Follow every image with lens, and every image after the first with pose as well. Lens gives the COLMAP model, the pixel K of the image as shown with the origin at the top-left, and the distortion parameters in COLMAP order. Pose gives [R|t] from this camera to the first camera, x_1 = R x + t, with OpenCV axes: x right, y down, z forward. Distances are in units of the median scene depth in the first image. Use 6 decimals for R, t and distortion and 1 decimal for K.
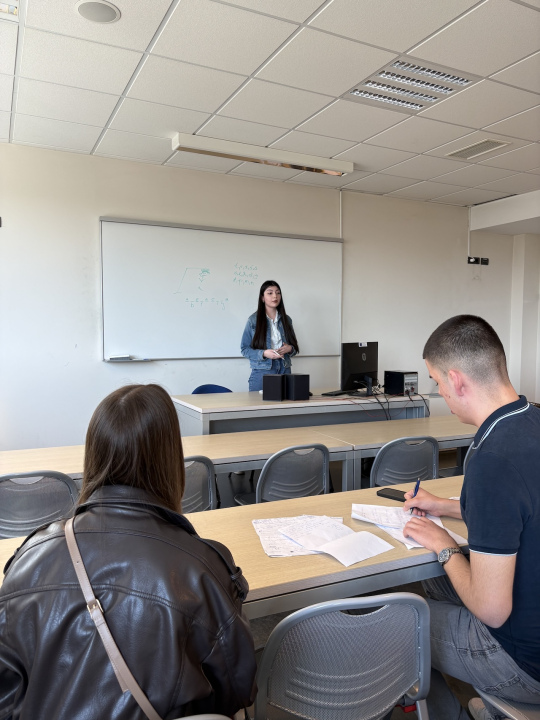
lens RADIAL K [[550.7, 0, 270.0], [0, 550.7, 360.0], [0, 0, 1]] dist [0.166319, 0.001259]
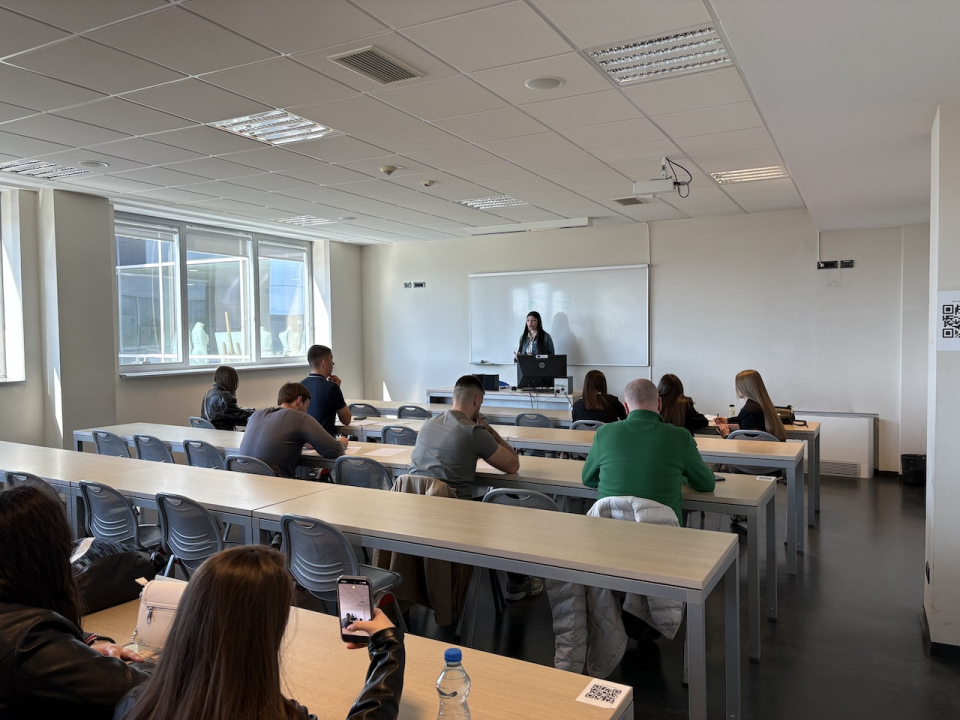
lens RADIAL K [[734.3, 0, 480.0], [0, 734.3, 360.0], [0, 0, 1]] dist [0.166319, 0.001259]
pose [[0.579172, 0.013281, -0.815097, 1.401166], [-0.030694, 0.999514, -0.005523, -0.001497], [0.814628, 0.028217, 0.579298, -0.200139]]
